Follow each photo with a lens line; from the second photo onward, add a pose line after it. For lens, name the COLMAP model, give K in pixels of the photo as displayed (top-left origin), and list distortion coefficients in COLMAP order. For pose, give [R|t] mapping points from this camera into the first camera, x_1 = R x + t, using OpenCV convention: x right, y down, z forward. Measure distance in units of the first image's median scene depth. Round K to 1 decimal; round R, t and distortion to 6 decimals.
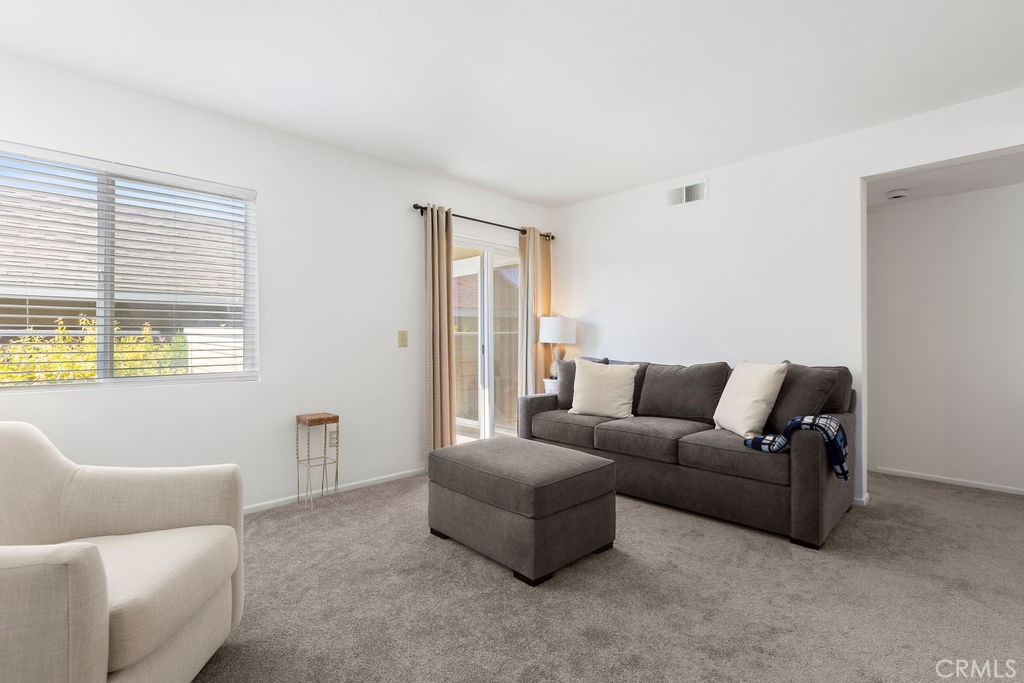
lens RADIAL K [[473.6, 0, 512.0], [0, 473.6, 341.5], [0, 0, 1]] dist [-0.002135, 0.000223]
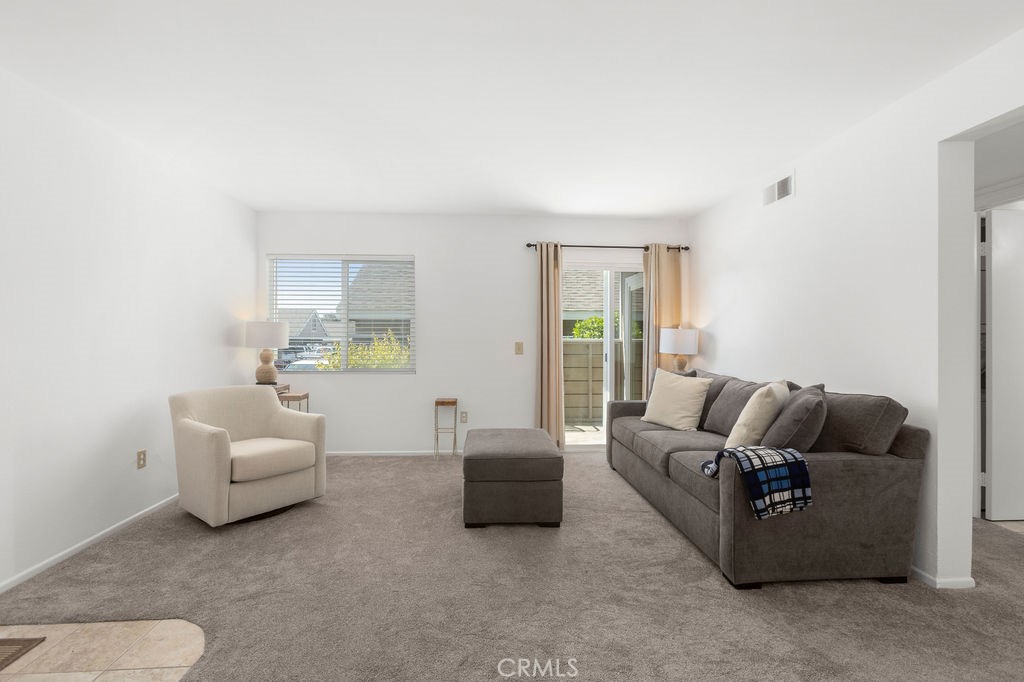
lens RADIAL K [[461.3, 0, 512.0], [0, 461.3, 341.0], [0, 0, 1]] dist [0.003036, 0.000843]
pose [[0.759041, 0.006915, -0.651006, 0.592484], [-0.006488, 0.999974, 0.003057, -0.030092], [0.651011, 0.001904, 0.759066, 0.016007]]
